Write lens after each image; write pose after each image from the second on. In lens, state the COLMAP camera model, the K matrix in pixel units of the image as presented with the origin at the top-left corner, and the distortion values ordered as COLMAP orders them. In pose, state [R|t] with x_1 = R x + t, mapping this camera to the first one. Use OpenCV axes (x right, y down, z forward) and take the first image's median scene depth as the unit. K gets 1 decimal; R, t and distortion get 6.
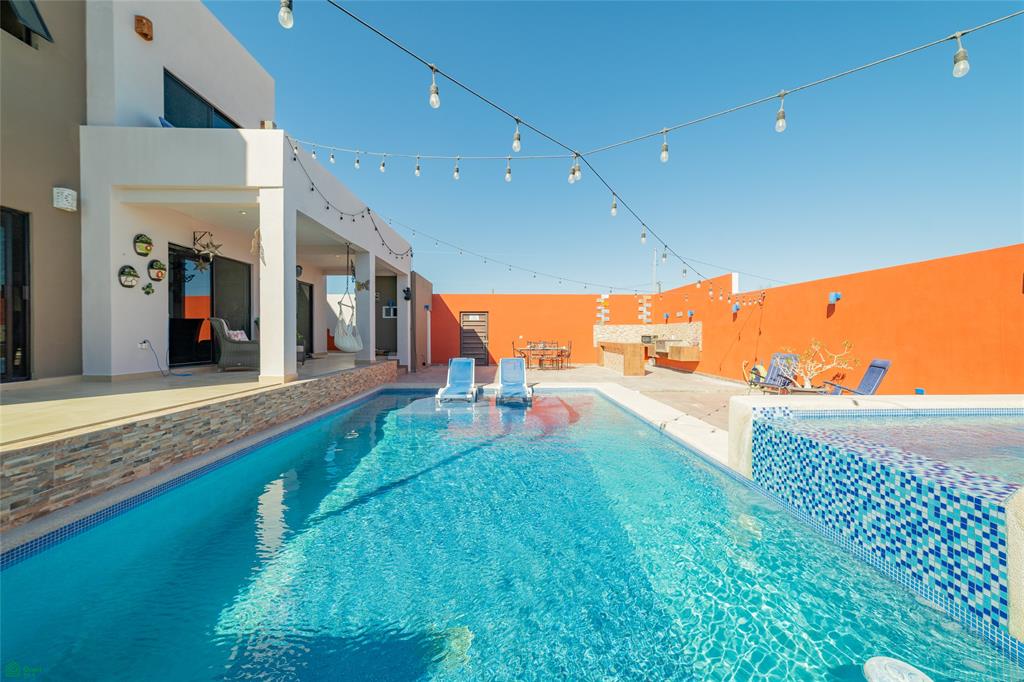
lens RADIAL K [[401.0, 0, 513.4], [0, 401.0, 338.3], [0, 0, 1]] dist [0.002462, 0.000272]
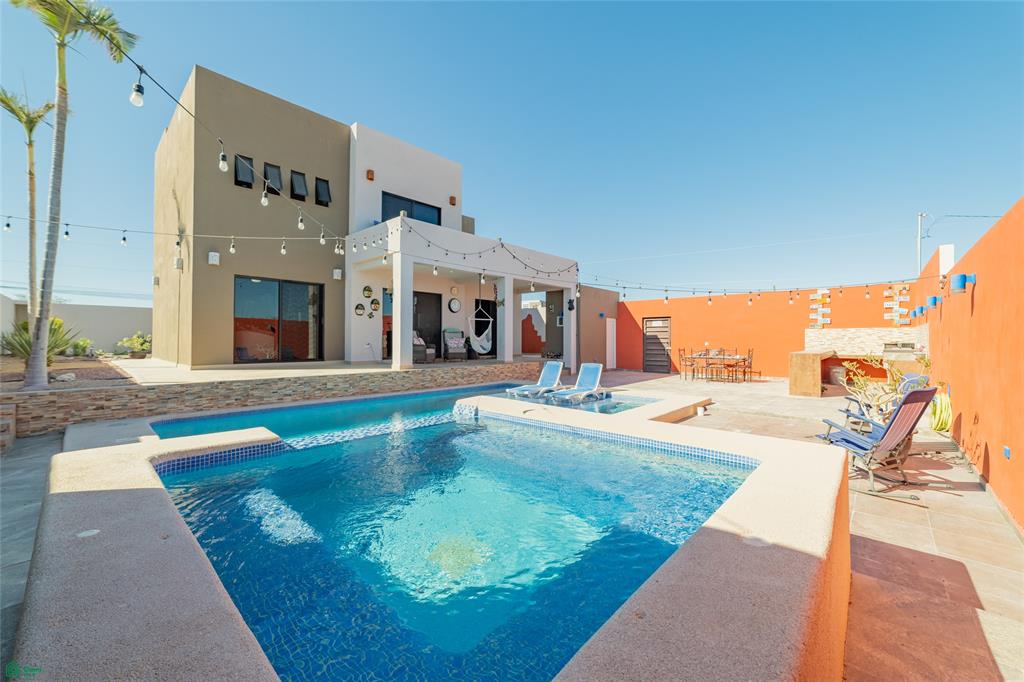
lens RADIAL K [[414.1, 0, 508.4], [0, 414.1, 336.7], [0, 0, 1]] dist [-0.016247, 0.003731]
pose [[0.710426, -0.002335, -0.703768, 0.432073], [-0.009654, 0.999868, -0.013063, -0.003388], [0.703706, 0.016074, 0.710309, 0.052257]]
